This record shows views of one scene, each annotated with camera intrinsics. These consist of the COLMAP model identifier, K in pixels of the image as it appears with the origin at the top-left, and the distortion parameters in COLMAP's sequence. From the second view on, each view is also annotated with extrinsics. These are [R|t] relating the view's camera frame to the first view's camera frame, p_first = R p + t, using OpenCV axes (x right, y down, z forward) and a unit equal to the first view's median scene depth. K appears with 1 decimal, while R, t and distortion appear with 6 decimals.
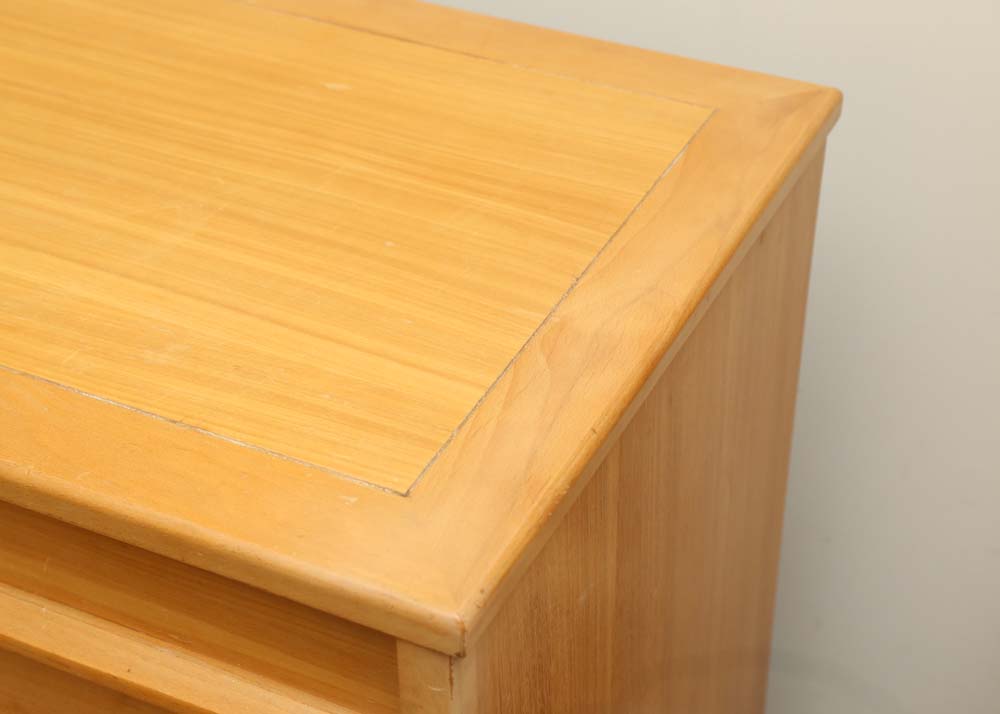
lens RADIAL K [[1825.5, 0, 500.0], [0, 1825.5, 357.0], [0, 0, 1]] dist [0.189211, 0.094211]
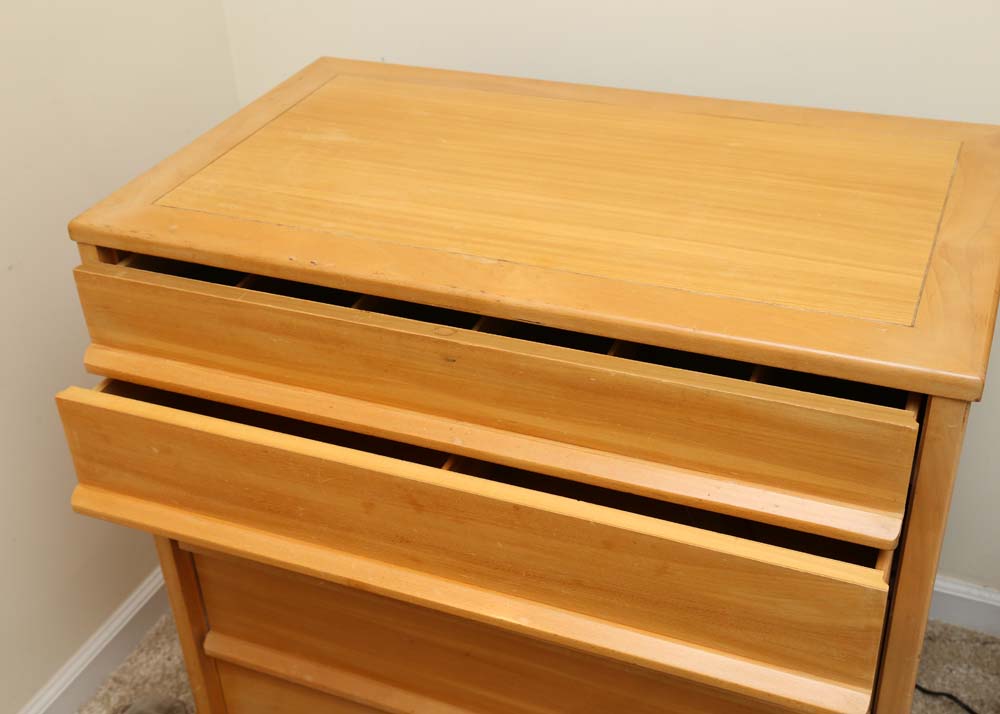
lens RADIAL K [[1224.9, 0, 500.0], [0, 1224.9, 357.0], [0, 0, 1]] dist [0.061724, 0.010606]
pose [[0.997604, -0.061049, 0.032541, -0.444486], [0.063173, 0.995628, -0.068802, 0.146135], [-0.028198, 0.070693, 0.997099, -0.173526]]
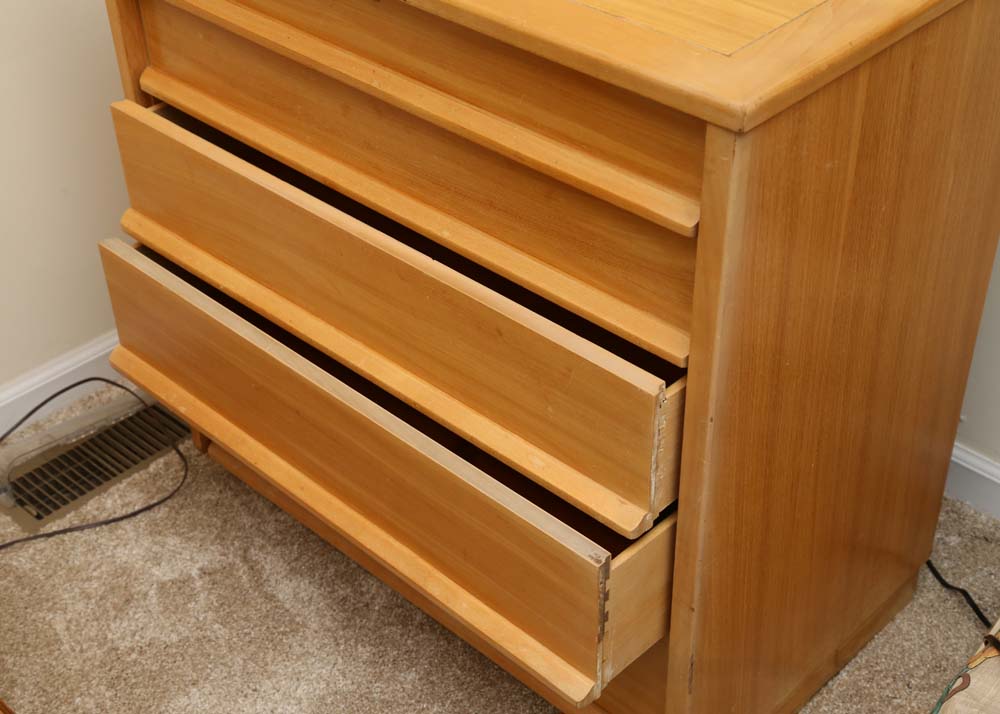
lens RADIAL K [[1469.5, 0, 500.0], [0, 1469.5, 357.0], [0, 0, 1]] dist [0.123120, -0.020376]
pose [[0.954388, 0.171290, -0.244549, 0.118355], [-0.169099, 0.985140, 0.030092, 0.311956], [0.246069, 0.012633, 0.969170, -0.354528]]
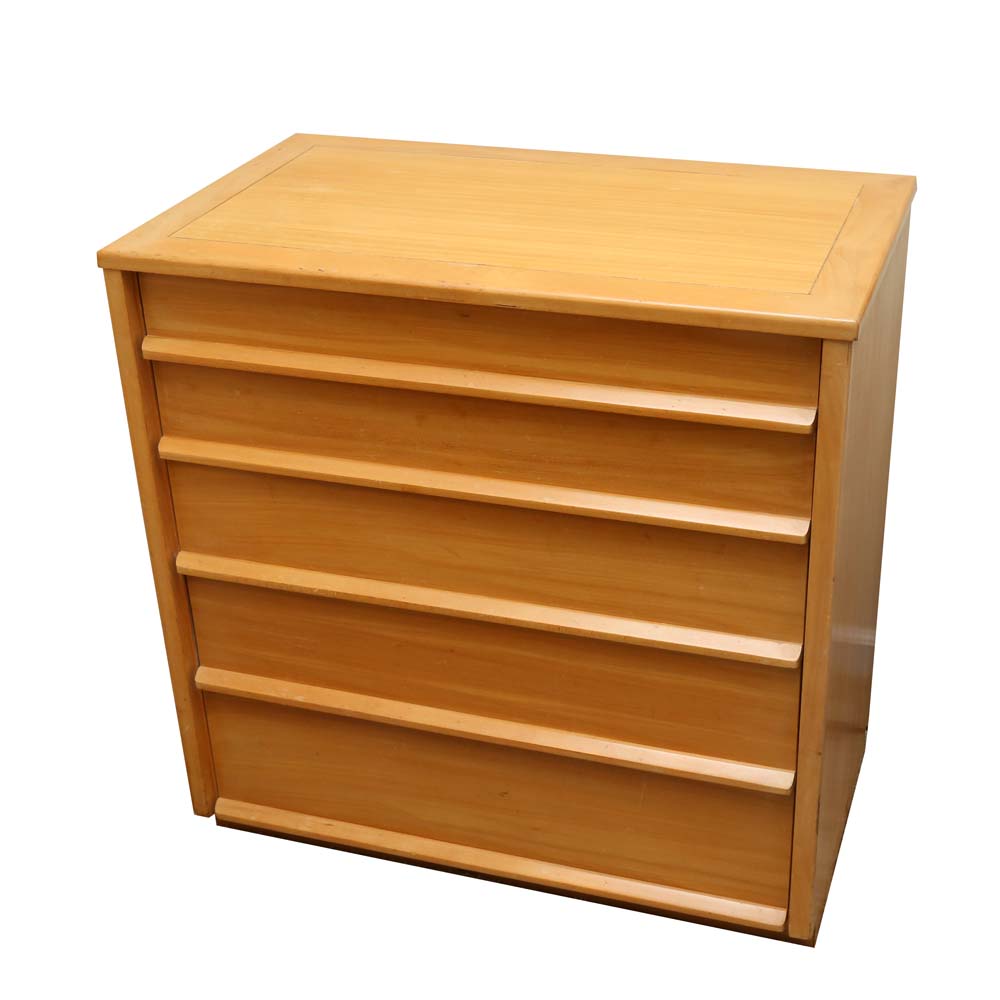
lens RADIAL K [[1553.3, 0, 569.8], [0, 1553.3, 498.3], [0, 0, 1]] dist [-0.005915, 0.031260]
pose [[0.987986, -0.081787, 0.131125, -0.557653], [0.100290, 0.984865, -0.141360, 0.511562], [-0.117579, 0.152813, 0.981236, -0.743839]]
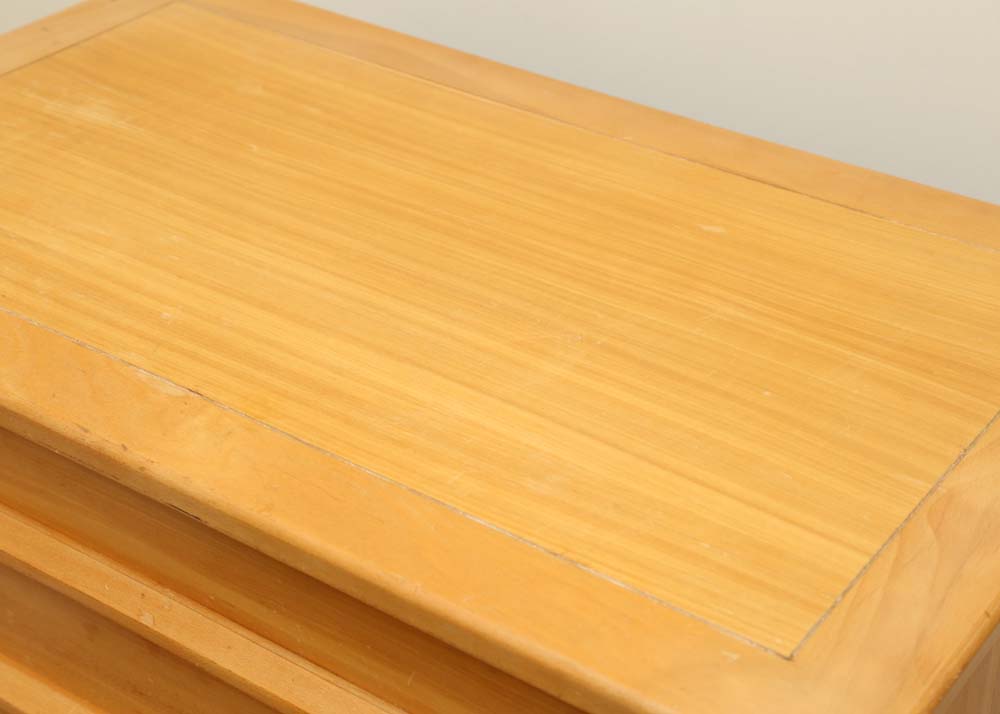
lens RADIAL K [[1825.5, 0, 500.0], [0, 1825.5, 357.0], [0, 0, 1]] dist [0.189211, 0.094211]
pose [[0.986788, 0.094261, -0.131771, -0.080112], [-0.102066, 0.993323, -0.053774, -0.014384], [0.125822, 0.066513, 0.989821, -0.006029]]
